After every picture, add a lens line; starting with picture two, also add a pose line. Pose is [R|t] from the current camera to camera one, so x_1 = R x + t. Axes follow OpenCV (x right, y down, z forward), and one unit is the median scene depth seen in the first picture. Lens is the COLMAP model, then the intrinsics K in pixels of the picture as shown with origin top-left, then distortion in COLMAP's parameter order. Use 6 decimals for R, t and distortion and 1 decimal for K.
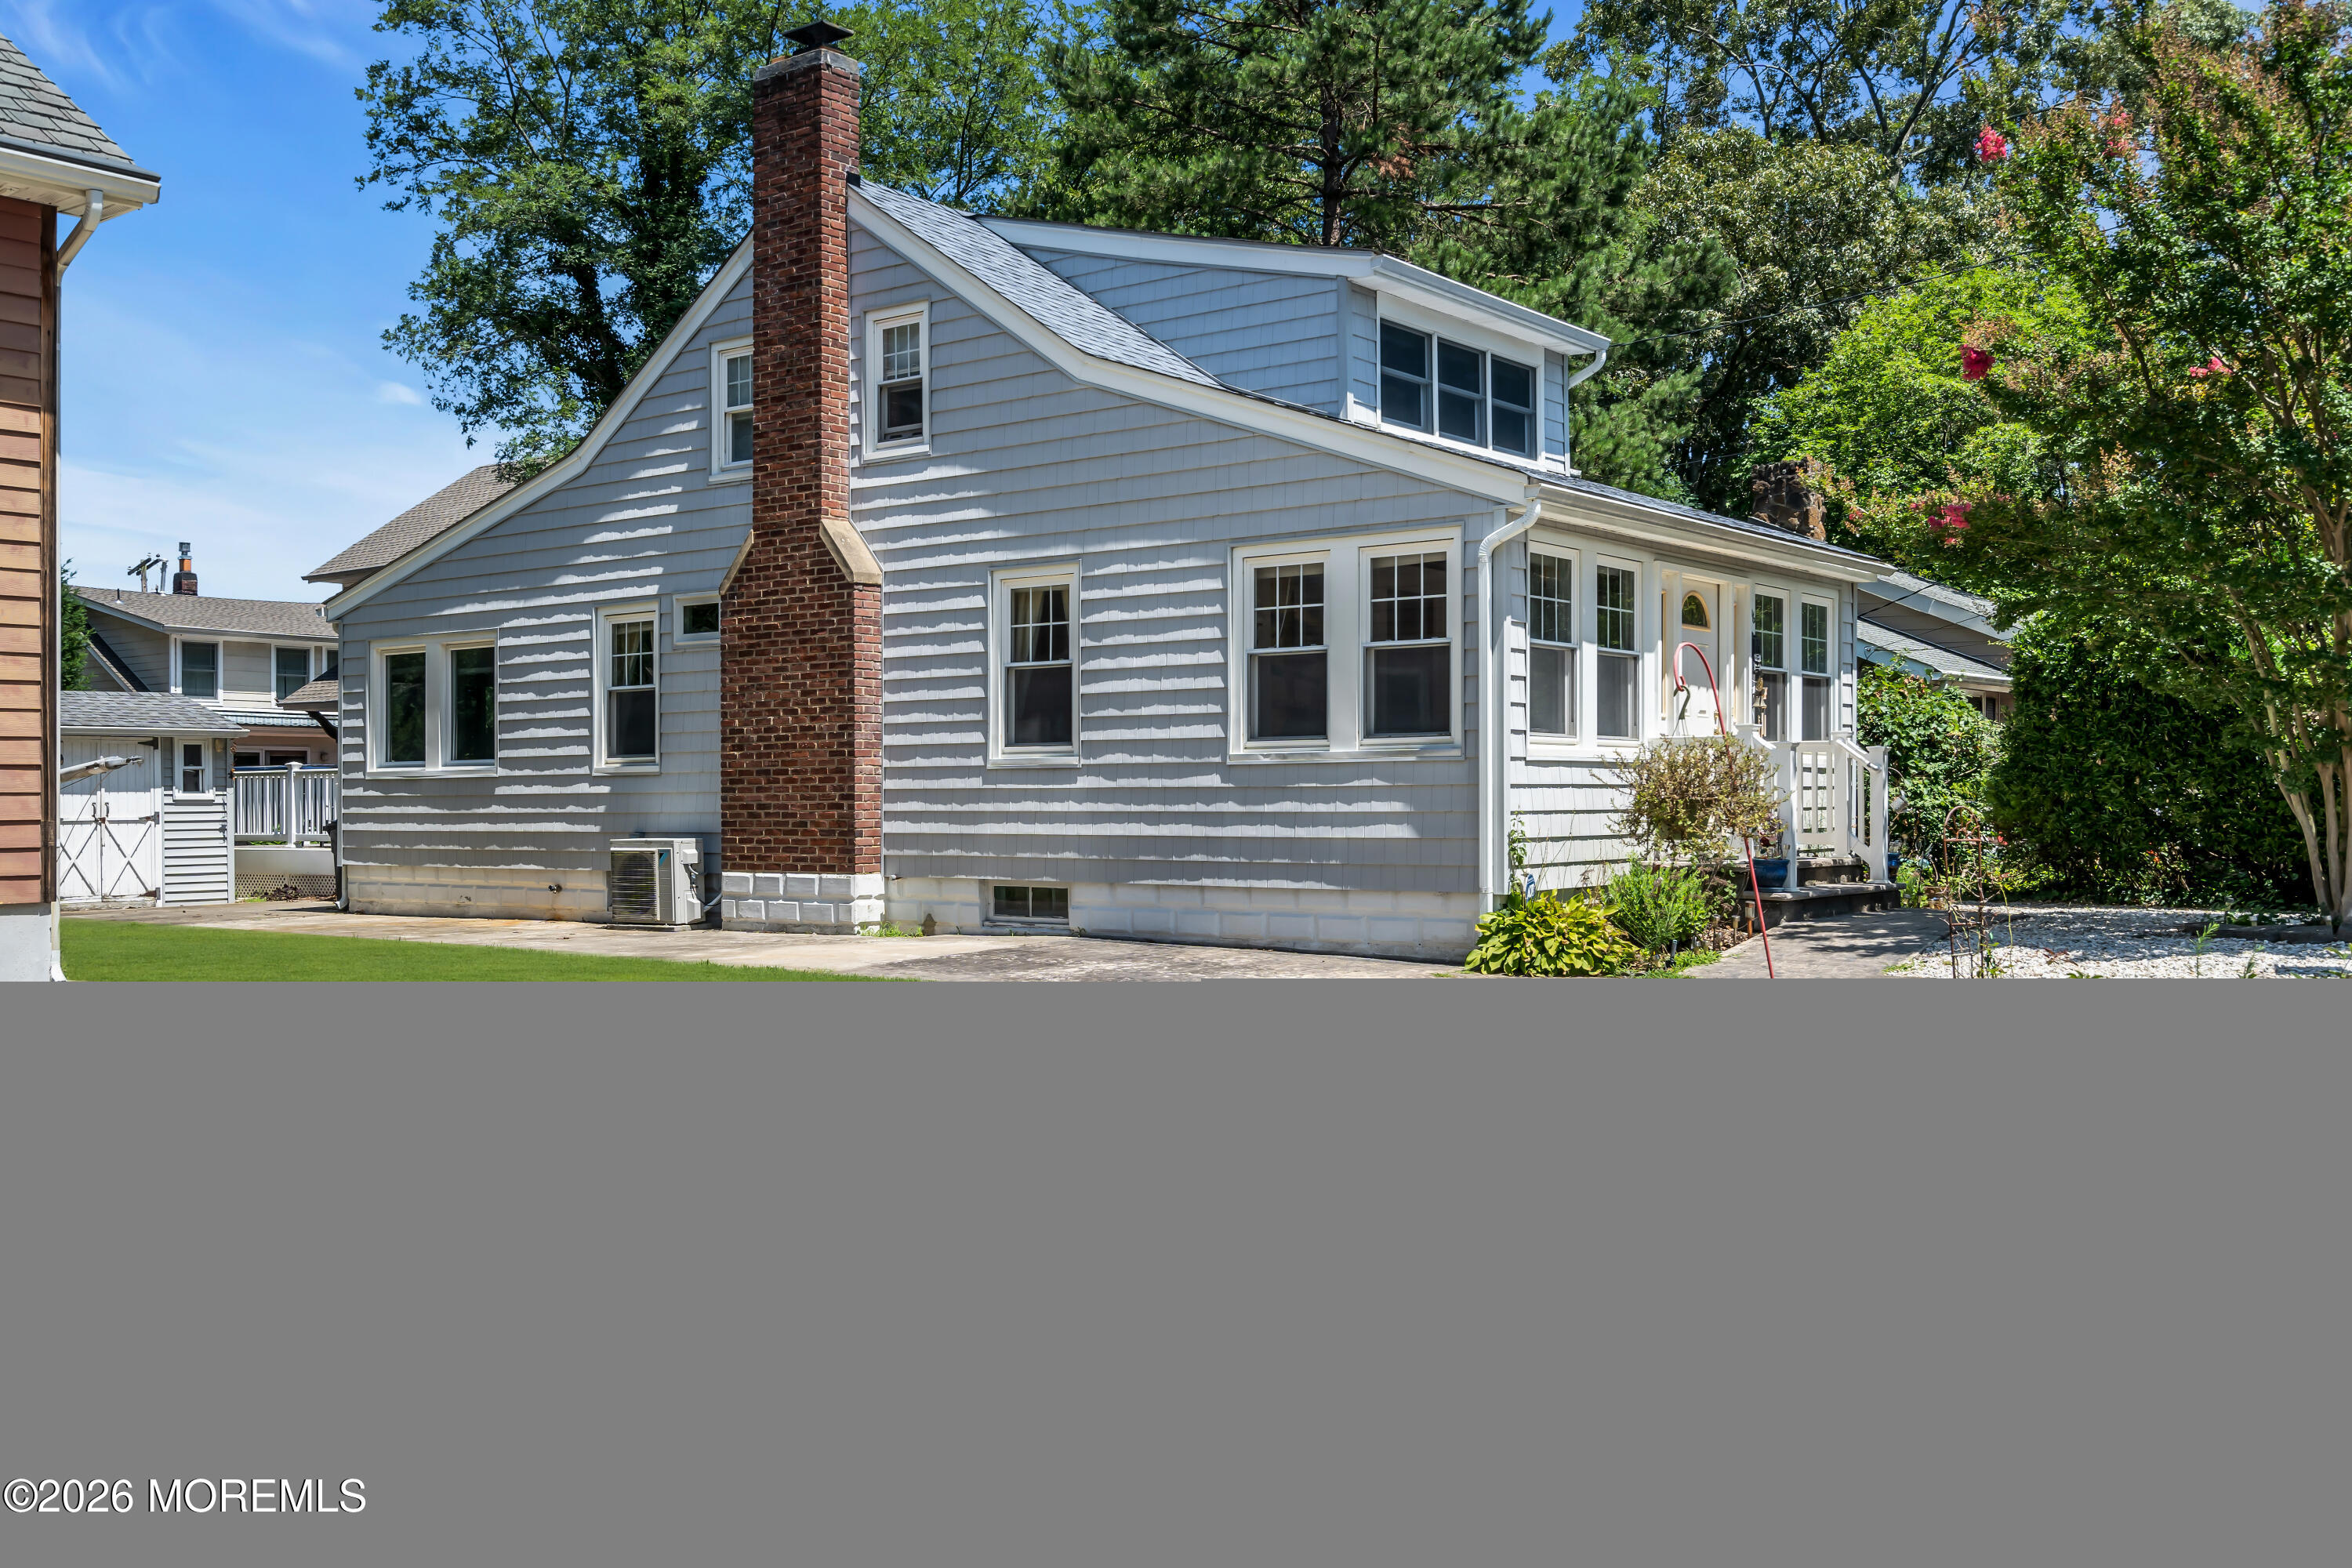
lens RADIAL K [[2178.3, 0, 1176.7], [0, 2178.3, 784.7], [0, 0, 1]] dist [-0.011303, 0.000000]
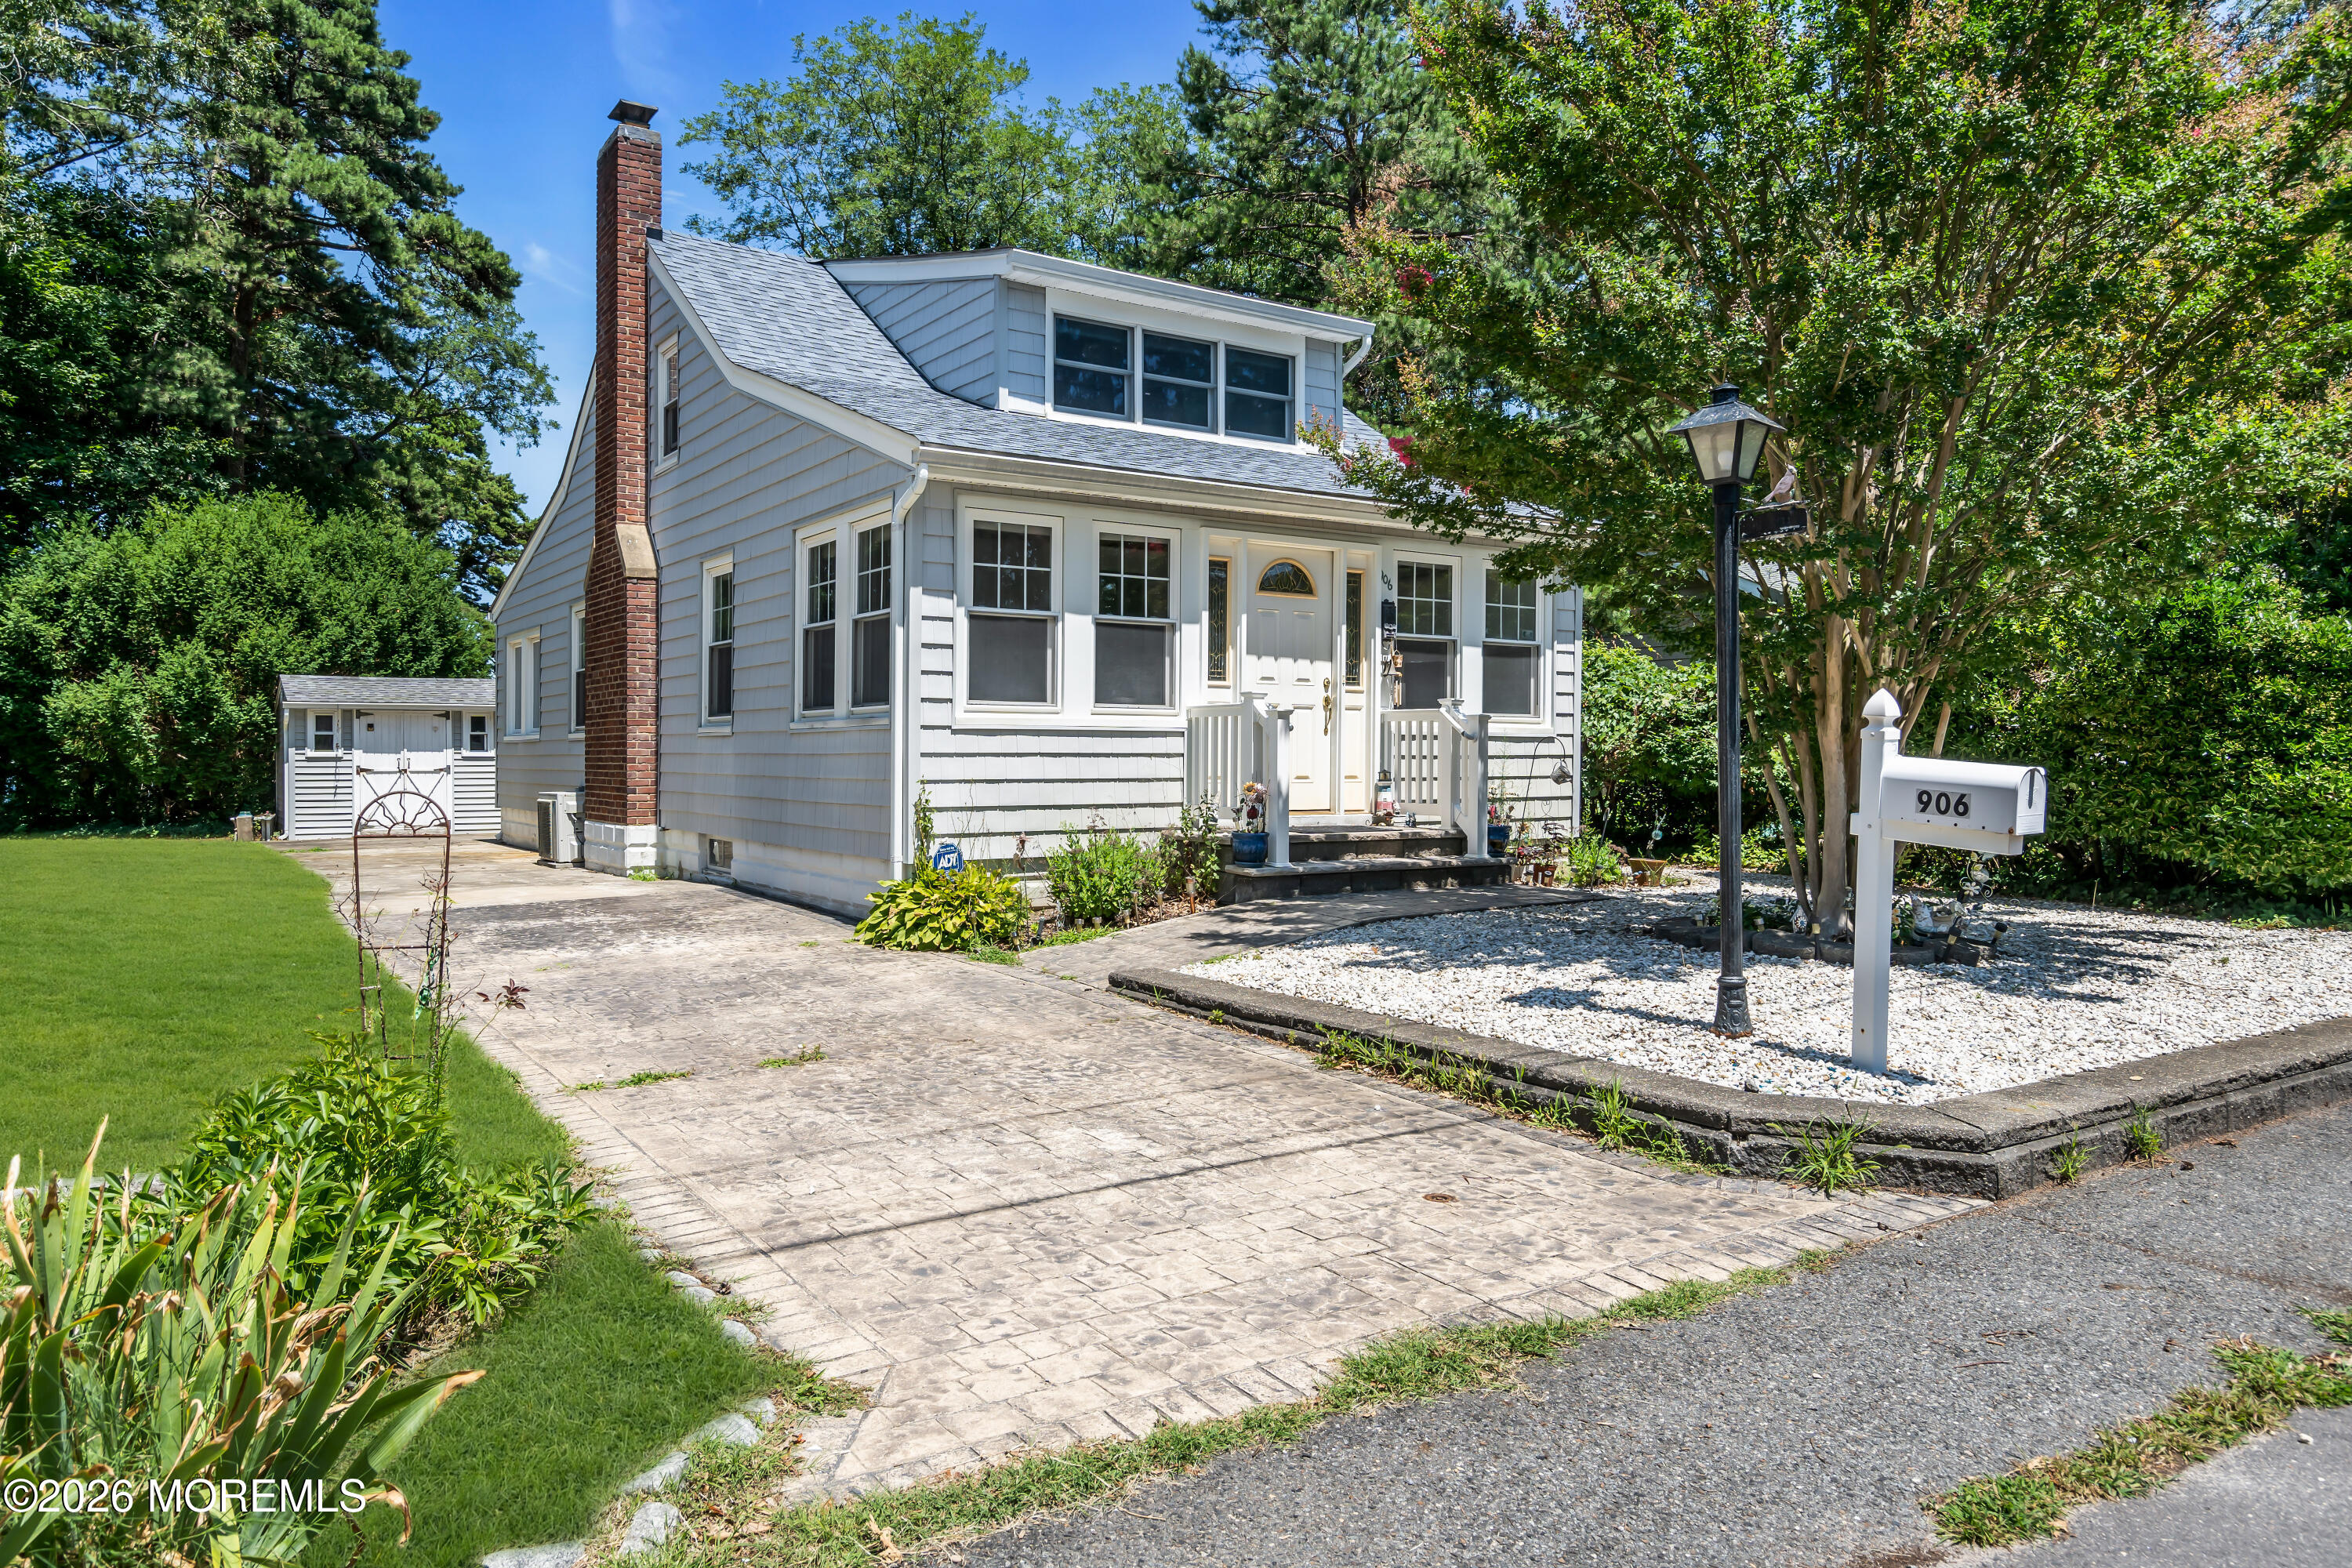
lens RADIAL K [[1575.7, 0, 1160.4], [0, 1575.7, 764.7], [0, 0, 1]] dist [-0.001111, -0.002265]
pose [[0.946554, 0.007878, -0.322449, 0.392620], [-0.003900, 0.999908, 0.012980, -0.003838], [0.322521, -0.011028, 0.946498, 0.284580]]
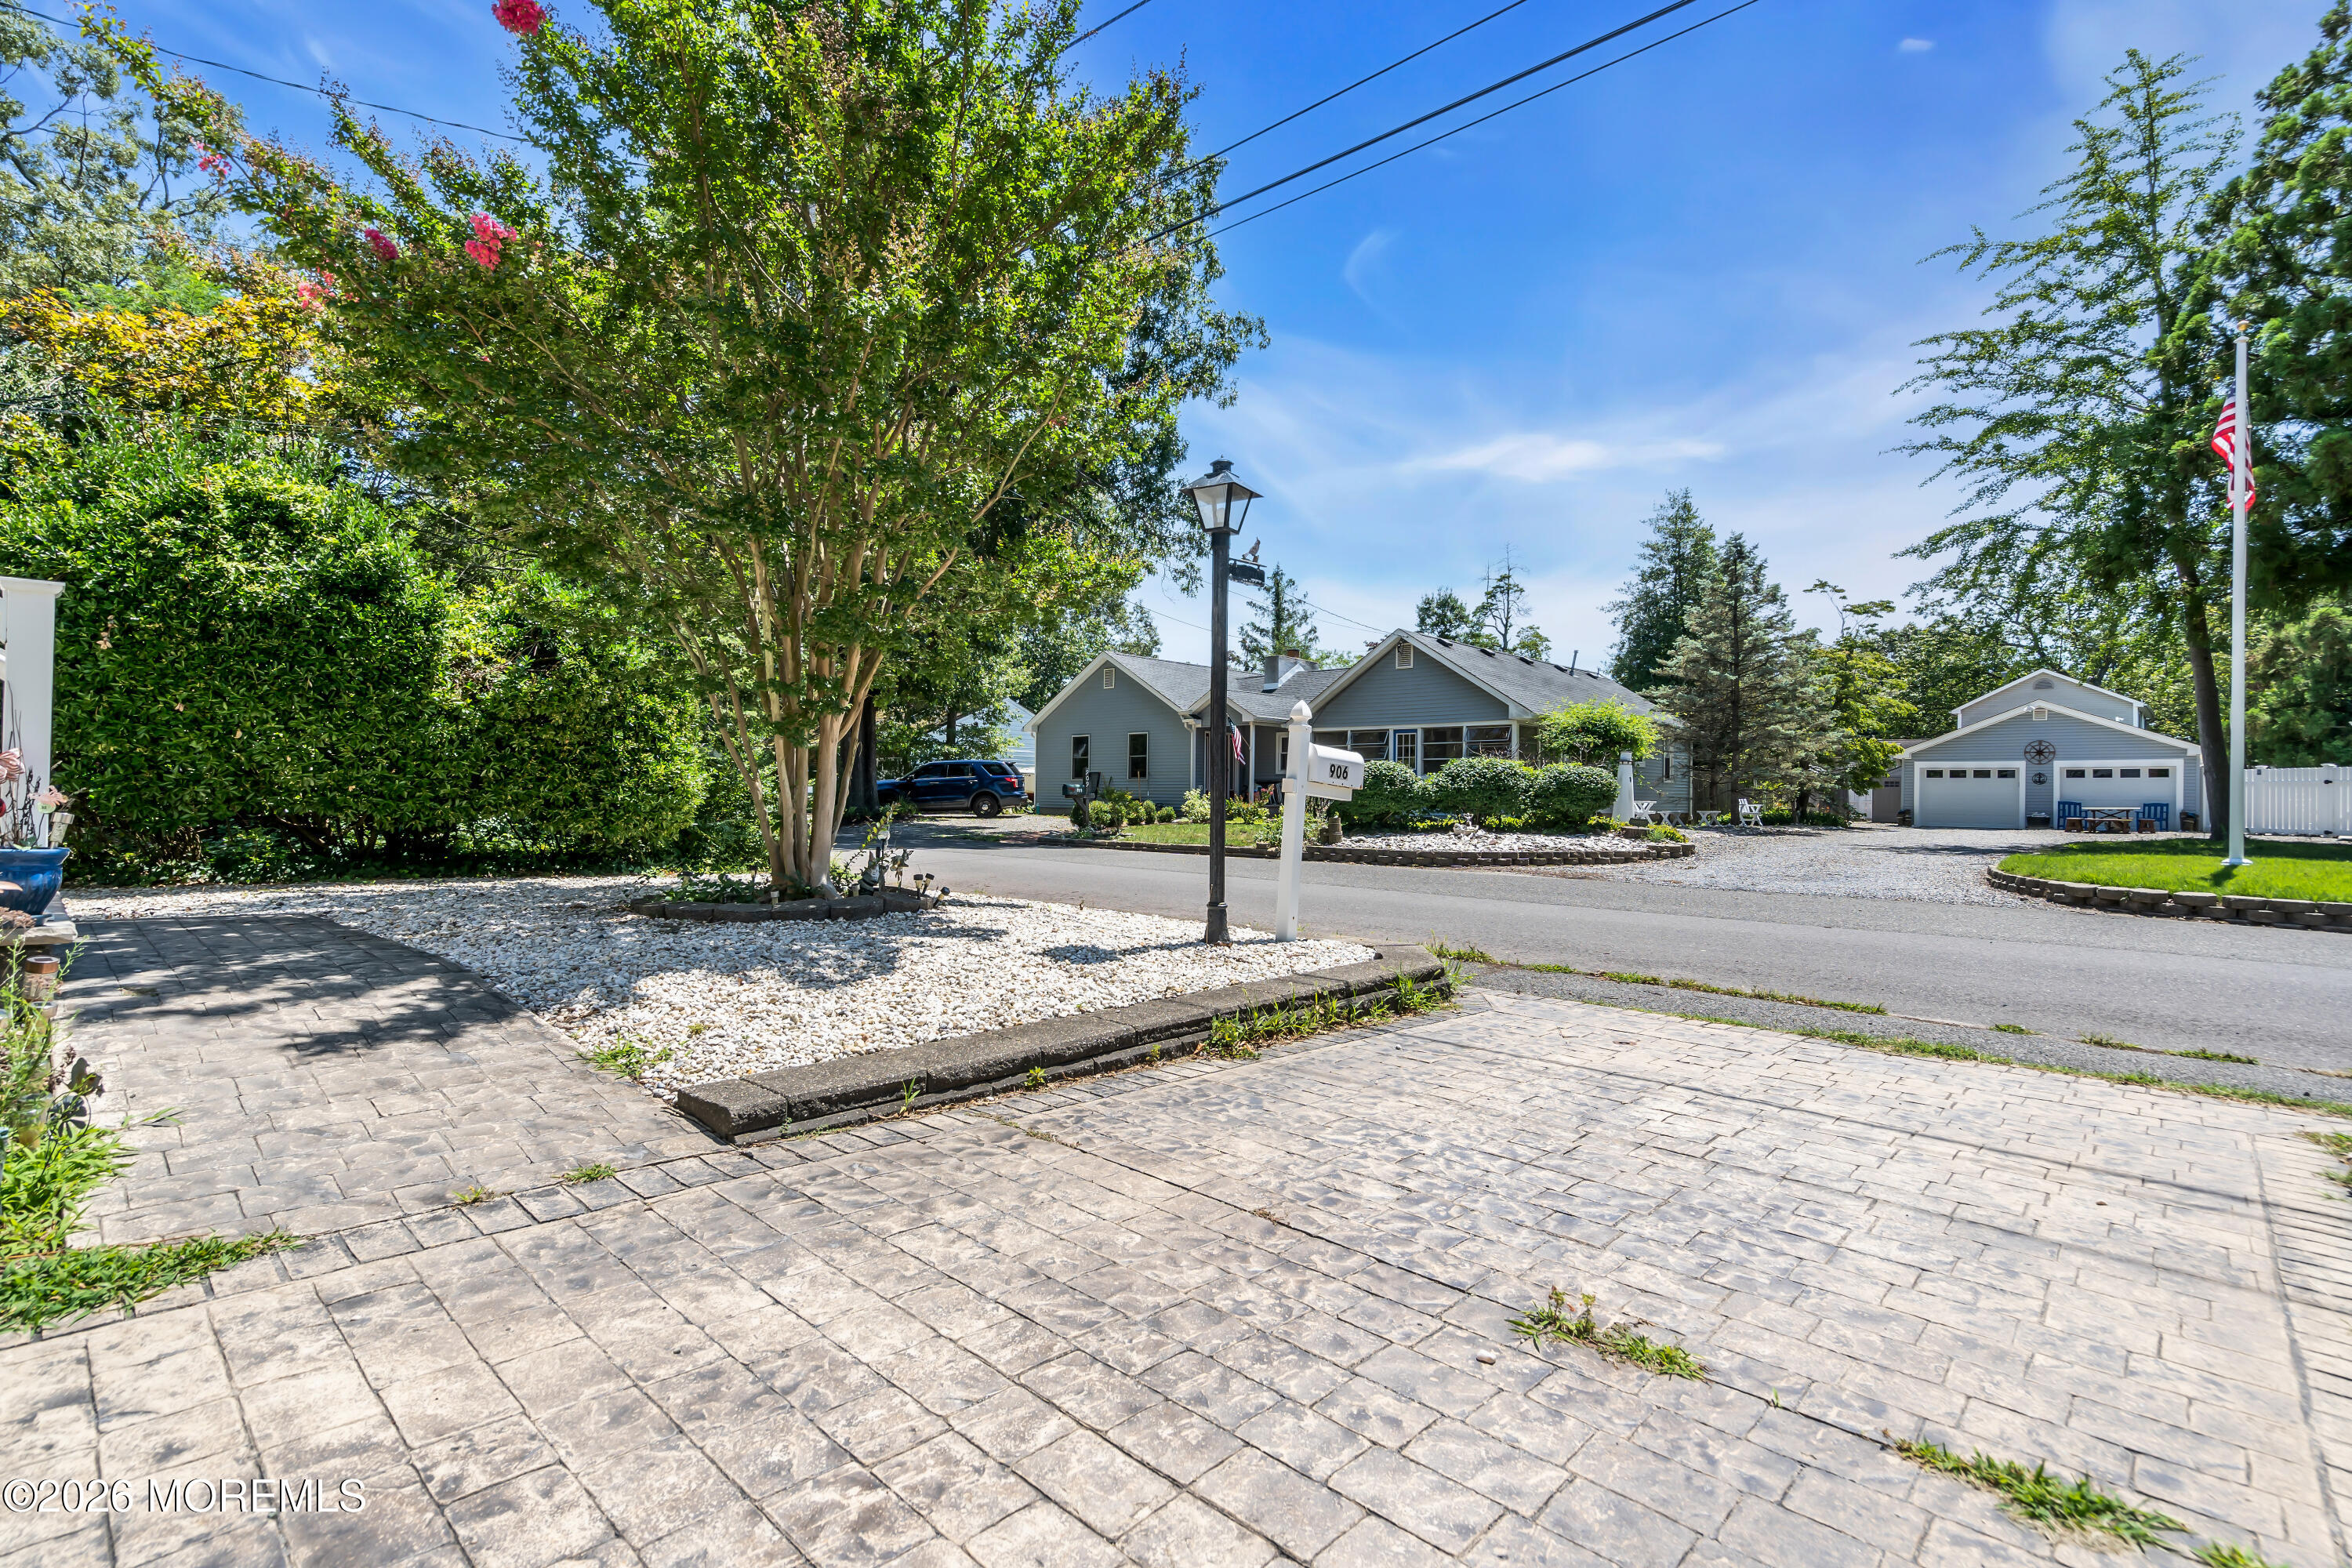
lens RADIAL K [[1107.0, 0, 1161.8], [0, 1107.0, 786.9], [0, 0, 1]] dist [-0.012414, 0.000729]
pose [[0.096526, 0.009398, 0.995286, 0.067215], [-0.017682, 0.999814, -0.007726, 0.015641], [-0.995173, -0.016853, 0.096674, 0.644357]]
